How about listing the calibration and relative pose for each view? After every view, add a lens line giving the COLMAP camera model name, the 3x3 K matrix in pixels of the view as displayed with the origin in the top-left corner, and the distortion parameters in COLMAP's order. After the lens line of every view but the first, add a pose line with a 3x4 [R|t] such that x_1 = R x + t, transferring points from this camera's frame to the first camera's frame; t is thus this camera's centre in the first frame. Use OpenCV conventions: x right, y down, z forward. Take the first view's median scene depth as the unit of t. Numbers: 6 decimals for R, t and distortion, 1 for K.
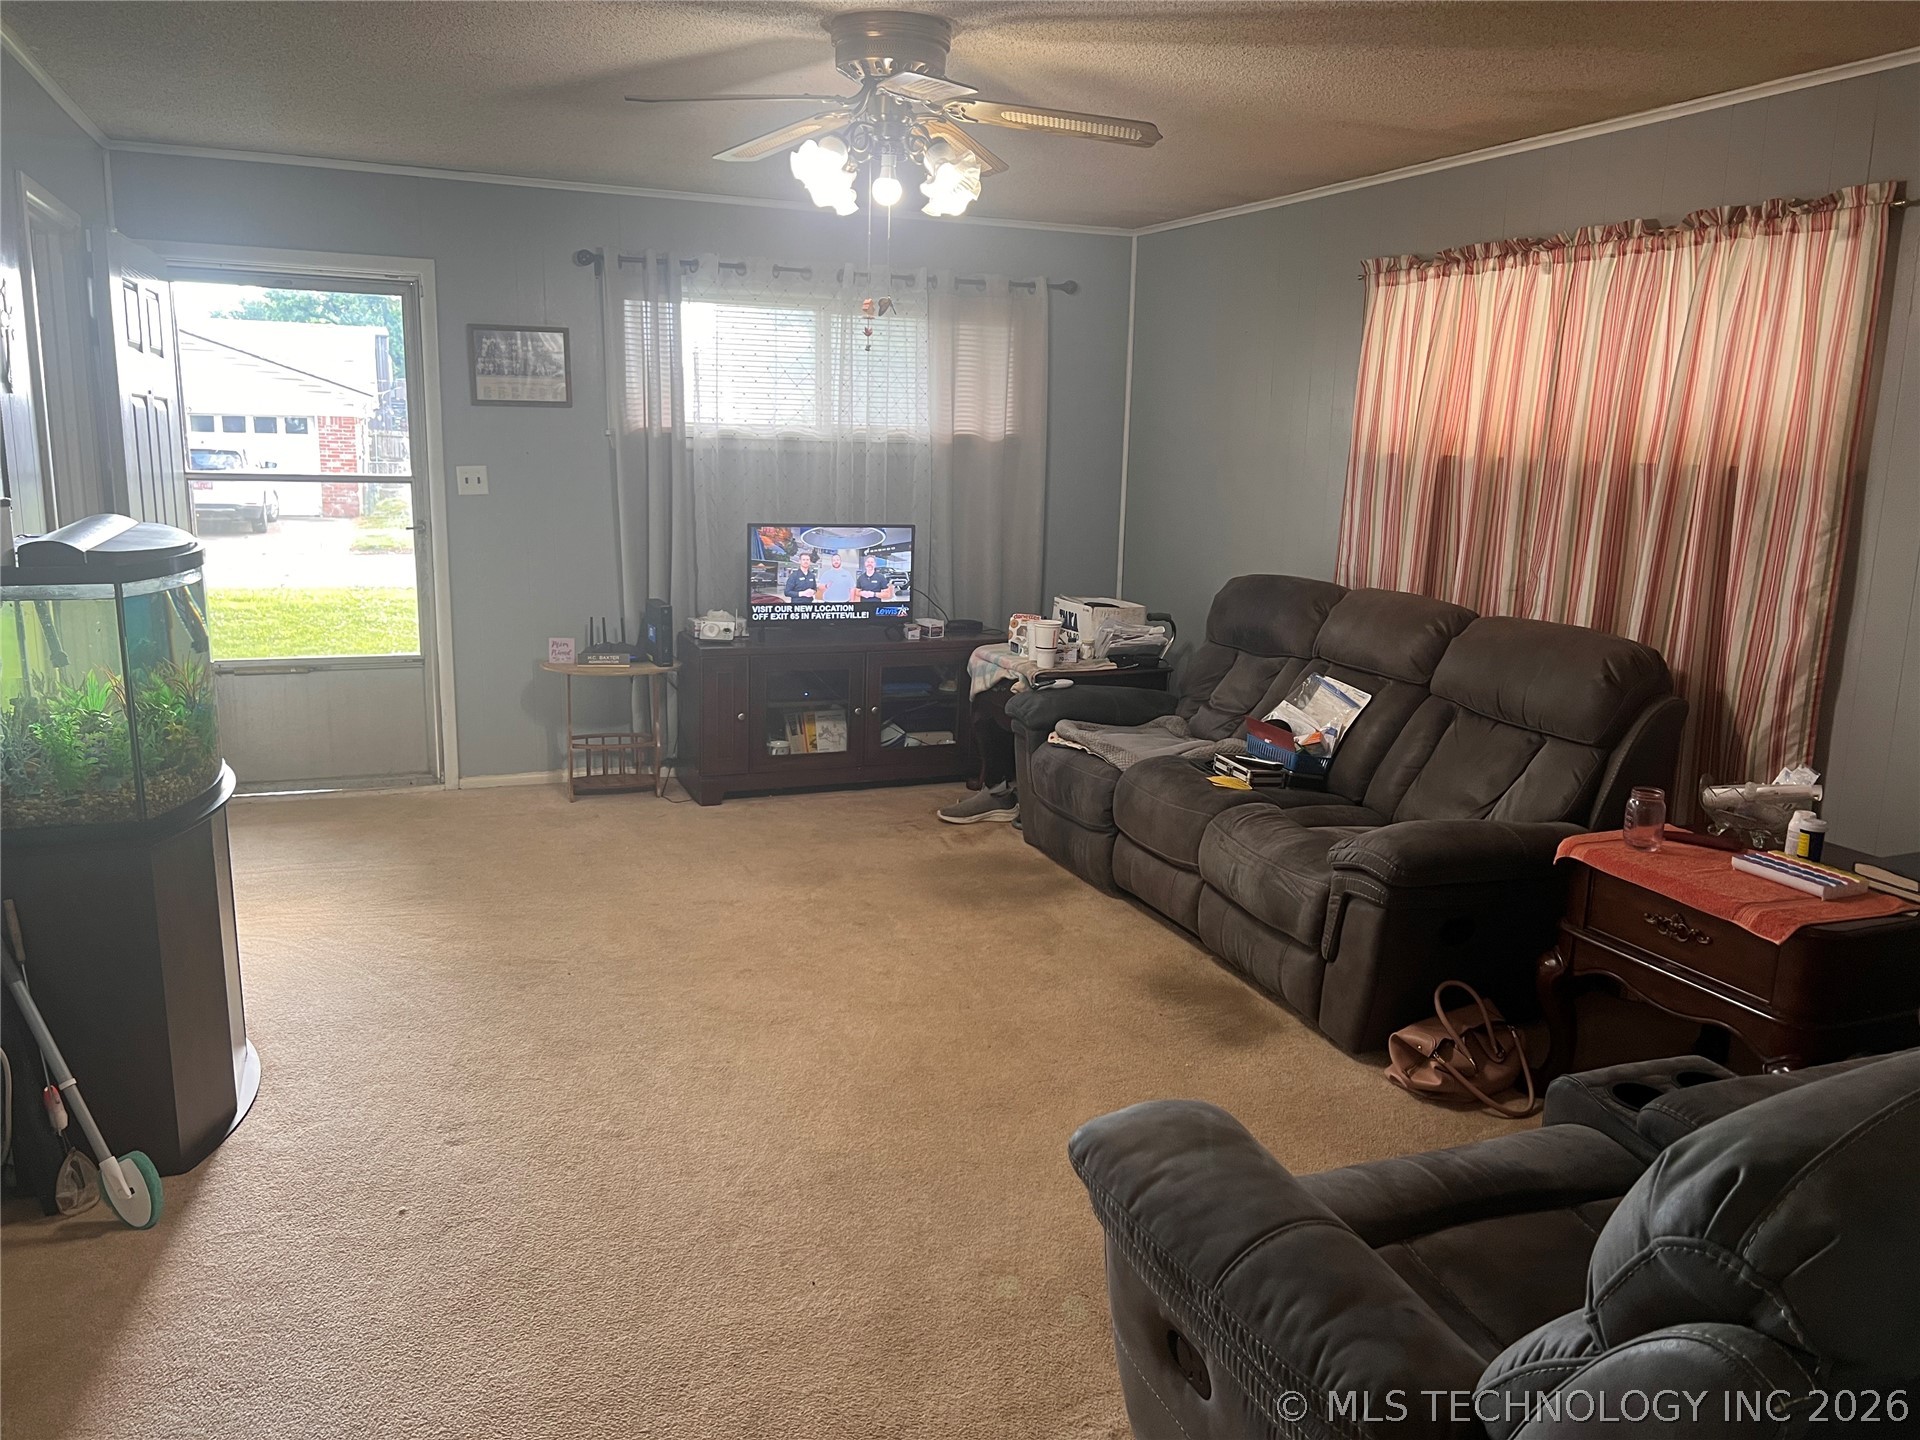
lens RADIAL K [[1451.9, 0, 943.6], [0, 1451.9, 727.8], [0, 0, 1]] dist [0.052457, -0.037493]
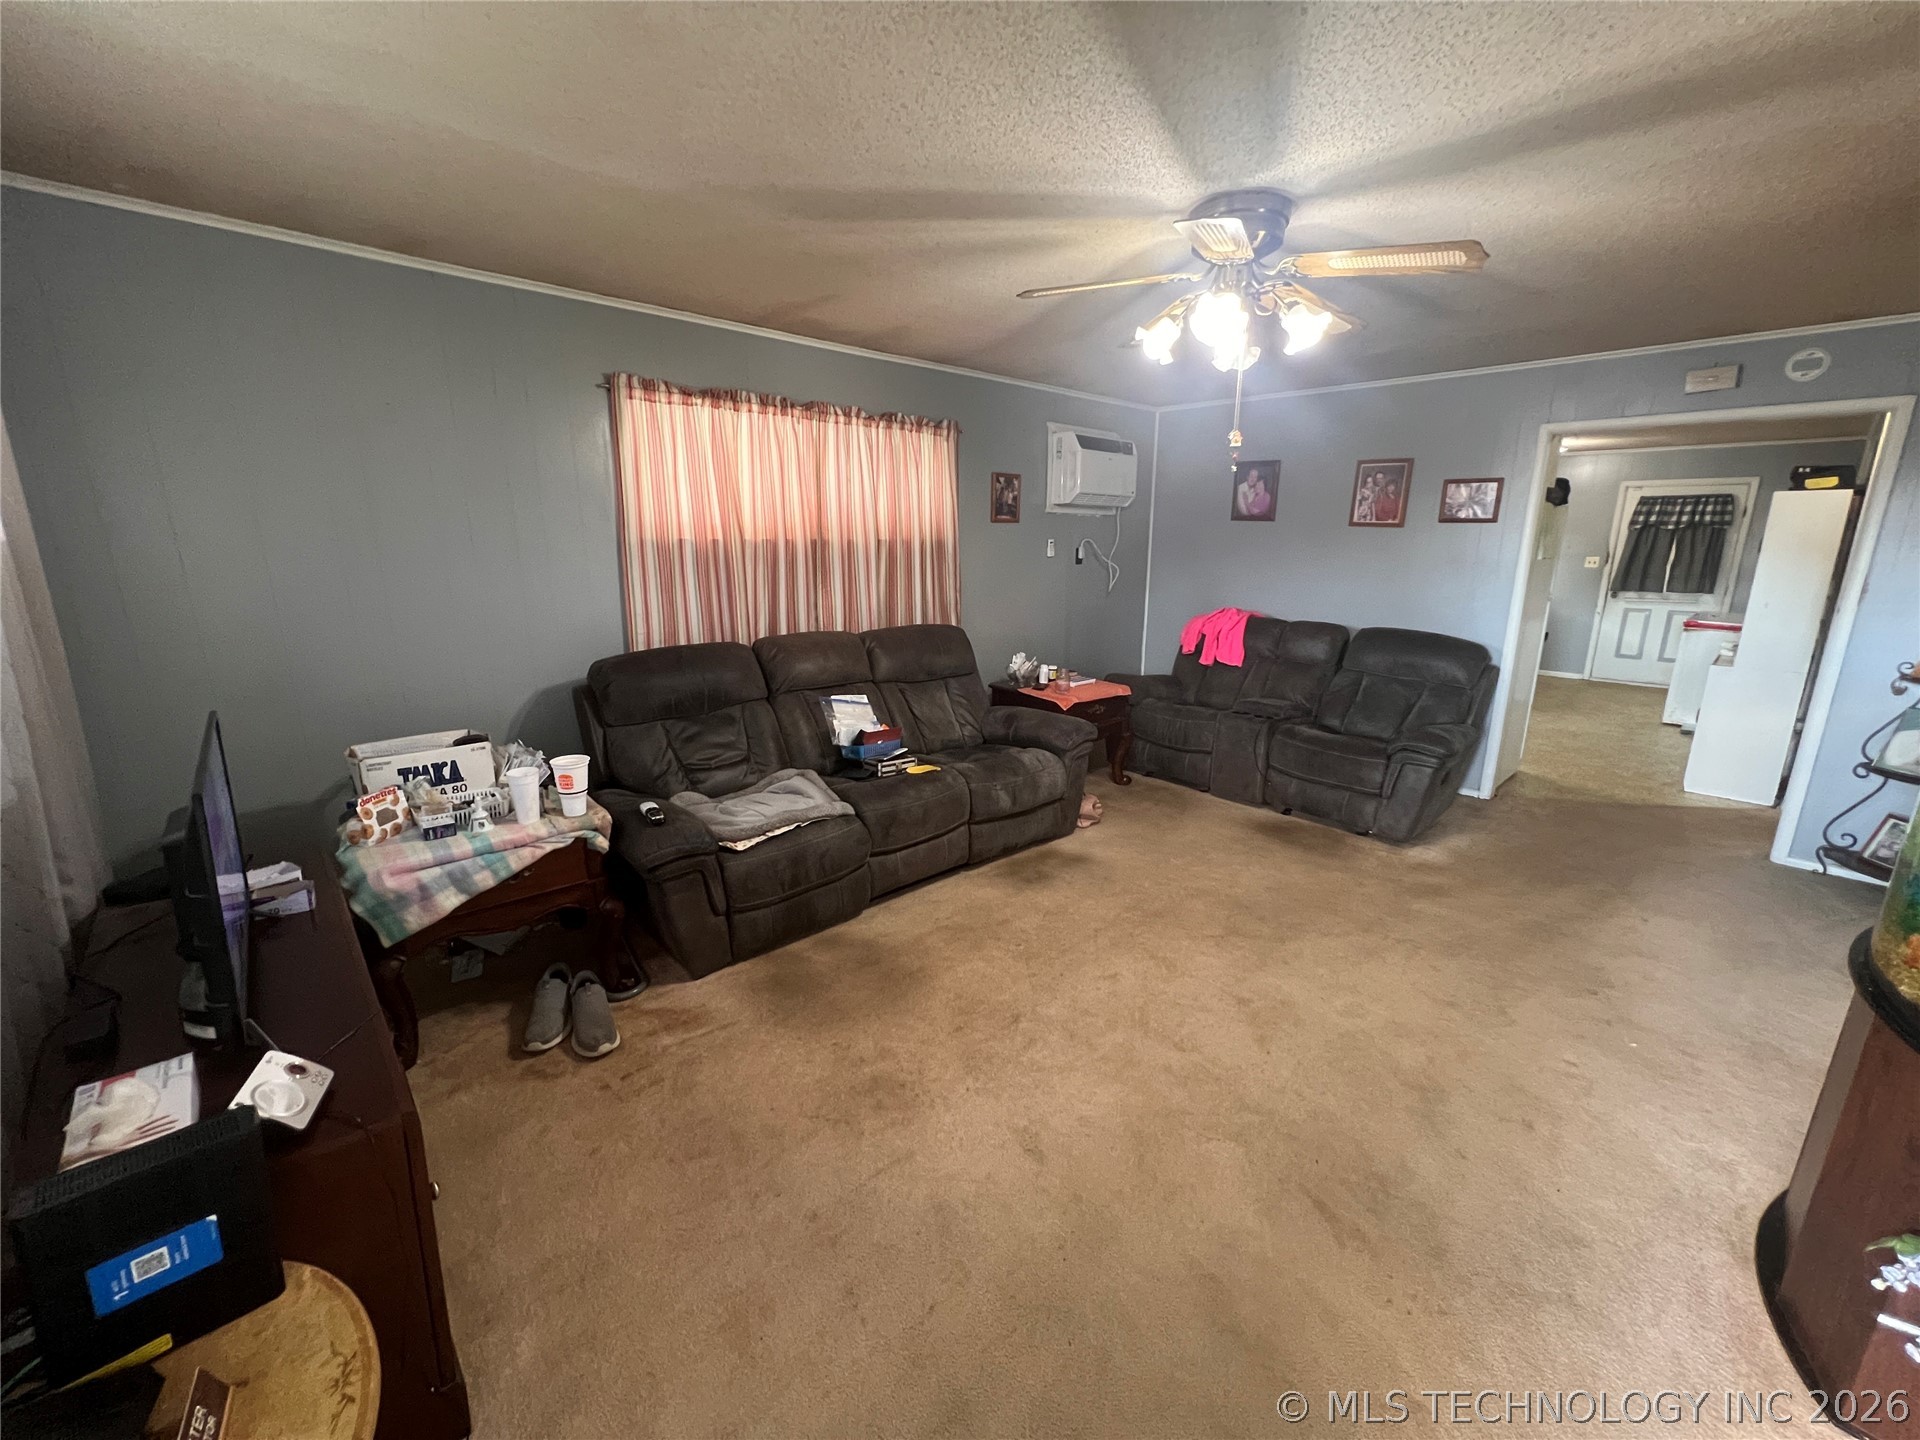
lens RADIAL K [[768.8, 0, 945.9], [0, 768.8, 714.8], [0, 0, 1]] dist [-0.001181, 0.000076]
pose [[-0.356385, -0.239481, 0.903127, -0.453256], [0.171722, 0.933341, 0.315257, -0.230926], [-0.918423, 0.267439, -0.291505, 1.096104]]
